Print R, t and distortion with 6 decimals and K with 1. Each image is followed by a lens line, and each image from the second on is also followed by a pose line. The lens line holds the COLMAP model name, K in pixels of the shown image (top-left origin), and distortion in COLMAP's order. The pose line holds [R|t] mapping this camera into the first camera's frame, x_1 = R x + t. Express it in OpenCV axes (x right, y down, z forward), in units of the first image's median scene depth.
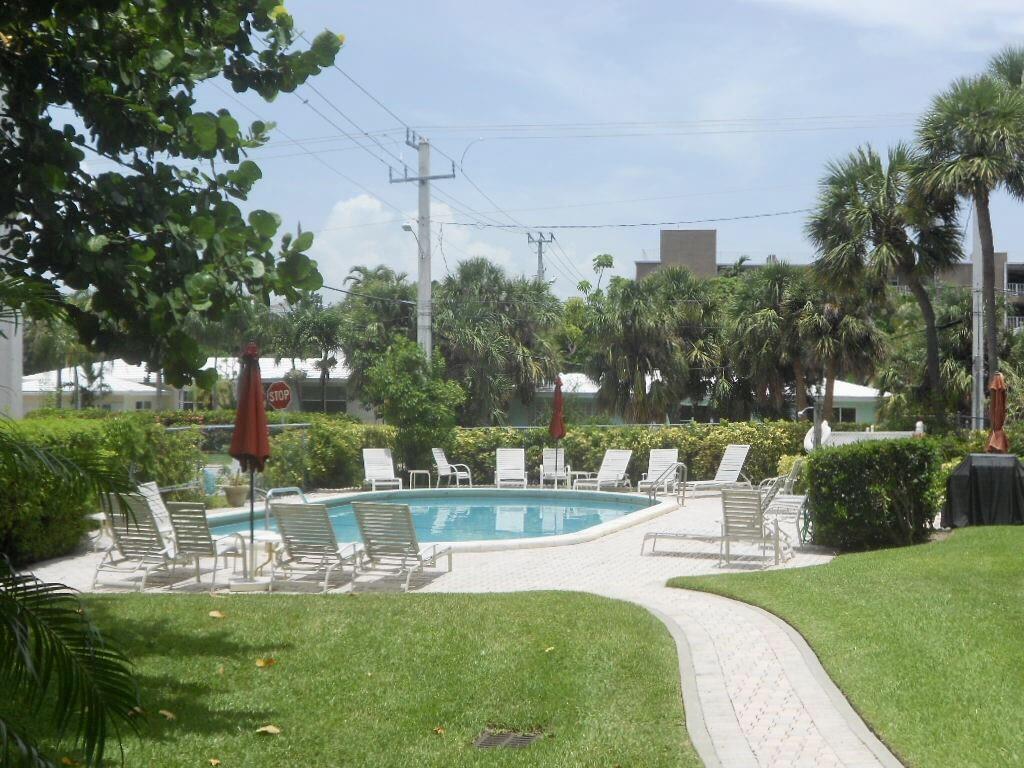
lens RADIAL K [[1459.4, 0, 512.0], [0, 1459.4, 382.1], [0, 0, 1]] dist [0.167234, 0.000000]
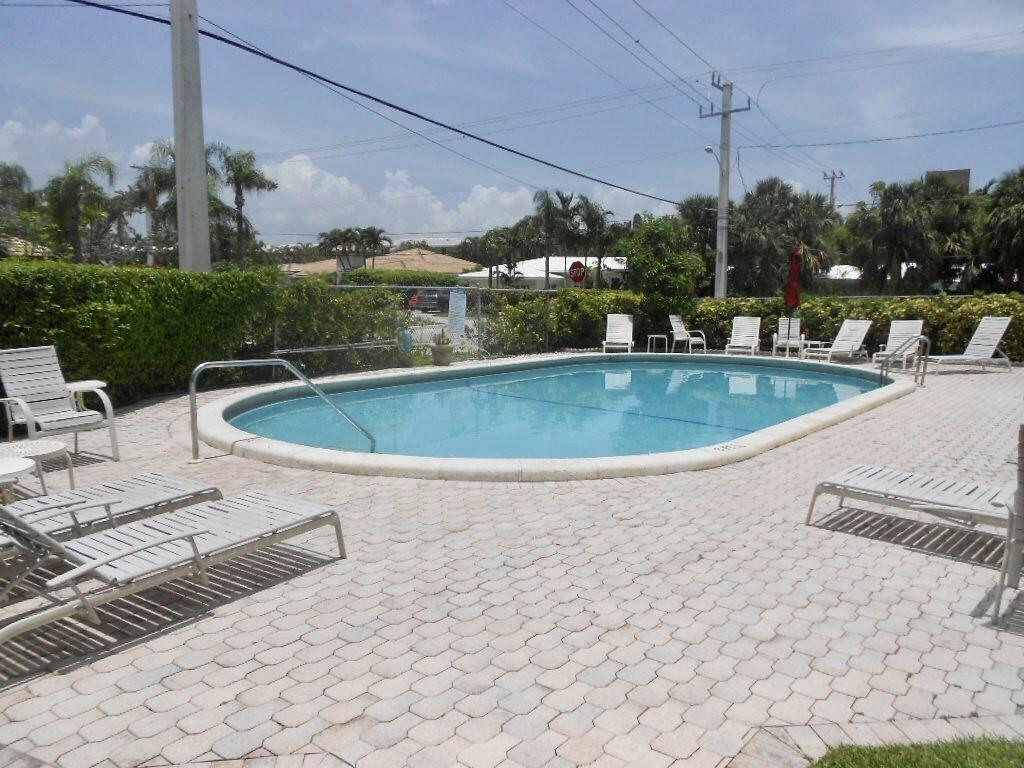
lens RADIAL K [[787.2, 0, 513.1], [0, 787.2, 385.3], [0, 0, 1]] dist [0.009178, -0.001313]
pose [[0.931340, 0.052437, -0.360356, 0.049317], [-0.005088, 0.991355, 0.131107, 0.020155], [0.364115, -0.120271, 0.923555, 0.398062]]
